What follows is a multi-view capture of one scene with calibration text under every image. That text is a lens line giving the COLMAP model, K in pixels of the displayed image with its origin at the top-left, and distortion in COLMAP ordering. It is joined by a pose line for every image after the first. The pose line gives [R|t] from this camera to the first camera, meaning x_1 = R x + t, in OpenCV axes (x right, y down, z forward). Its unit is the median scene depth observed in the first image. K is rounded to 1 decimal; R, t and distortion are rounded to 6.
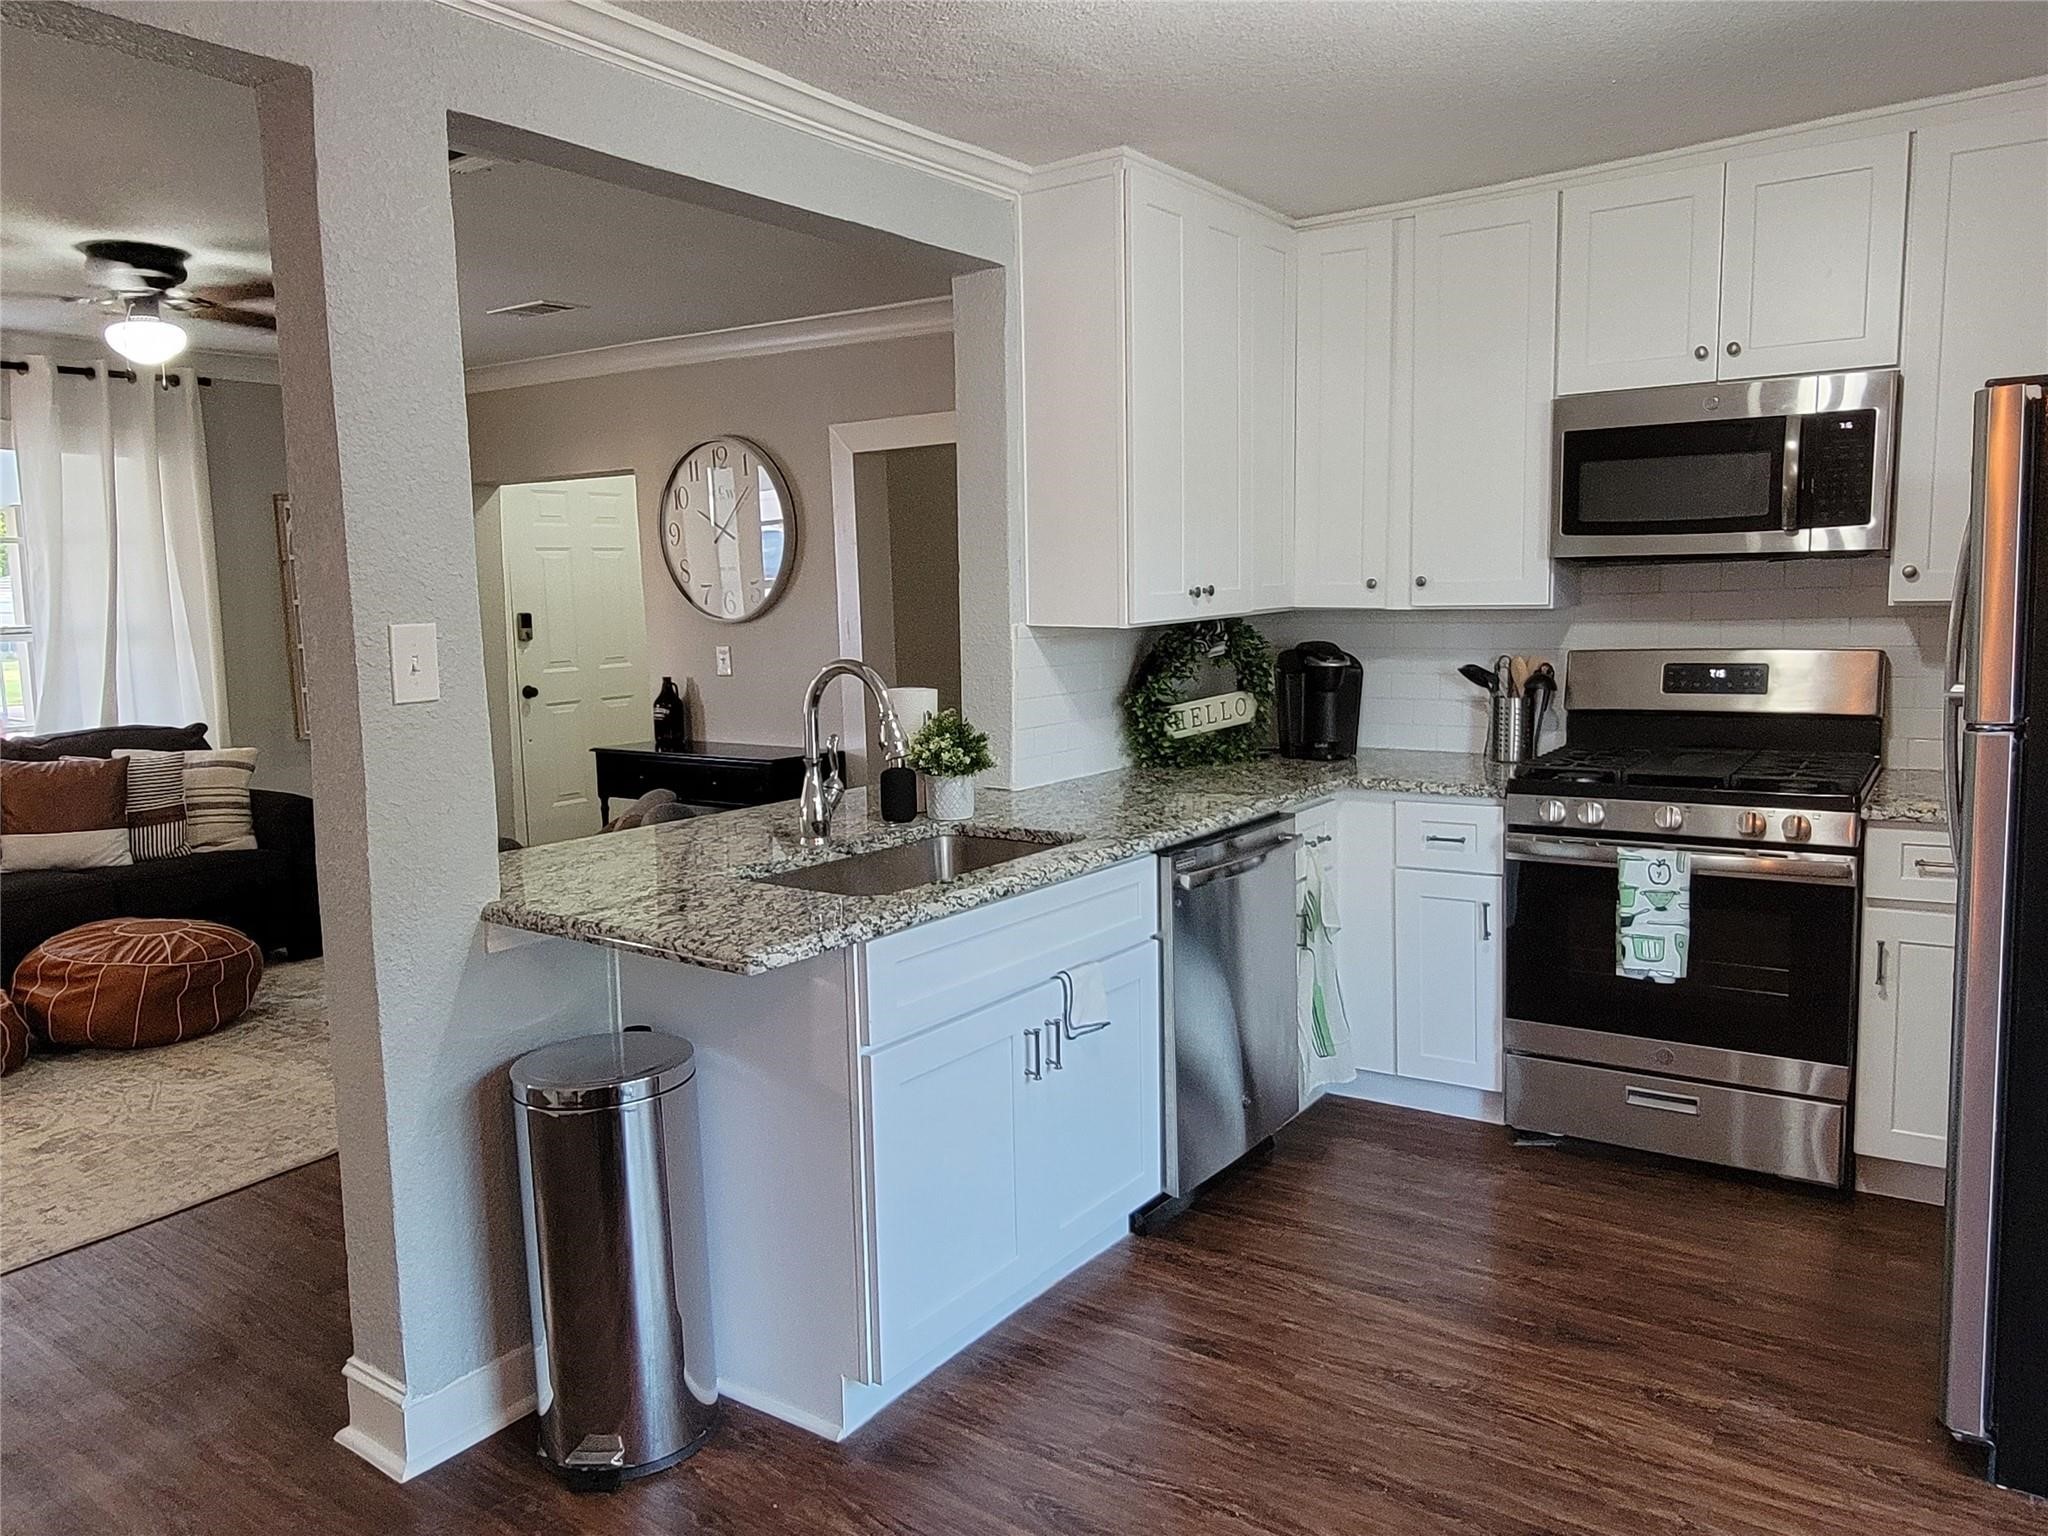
lens RADIAL K [[1409.8, 0, 1062.7], [0, 1409.8, 760.4], [0, 0, 1]] dist [-0.007065, -0.002369]
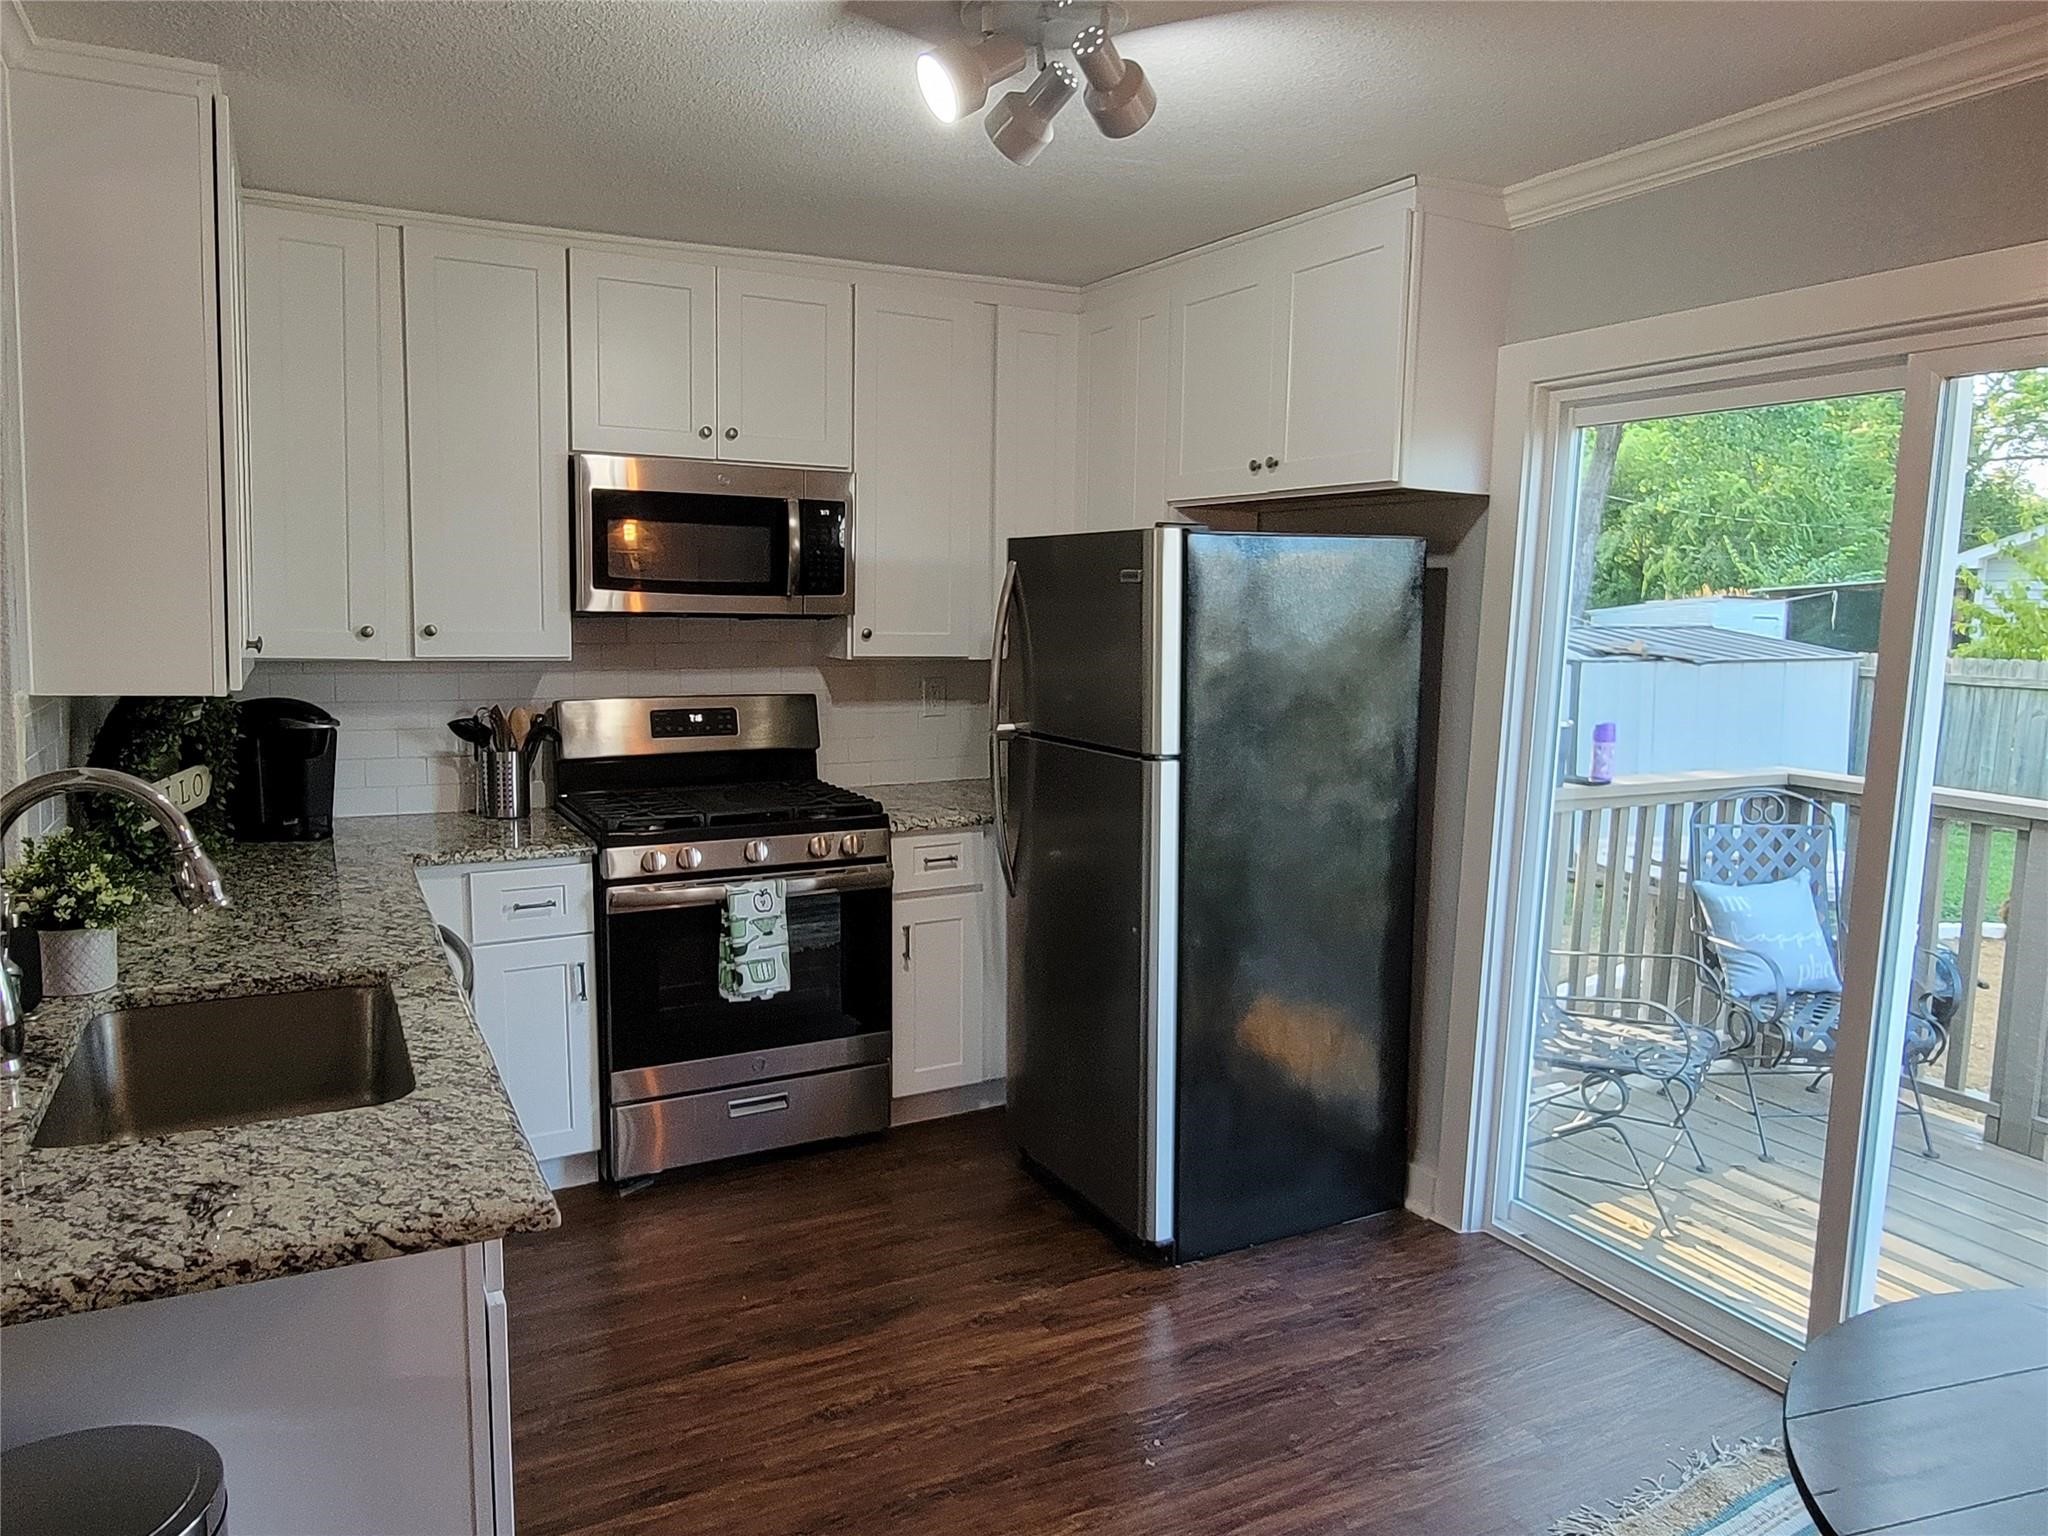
lens RADIAL K [[1409.8, 0, 1062.7], [0, 1409.8, 760.4], [0, 0, 1]] dist [-0.007065, -0.002369]
pose [[0.447757, -0.071299, 0.891308, -0.453346], [0.080636, 0.995974, 0.039164, -0.055586], [-0.890512, 0.054336, 0.451703, 0.274717]]
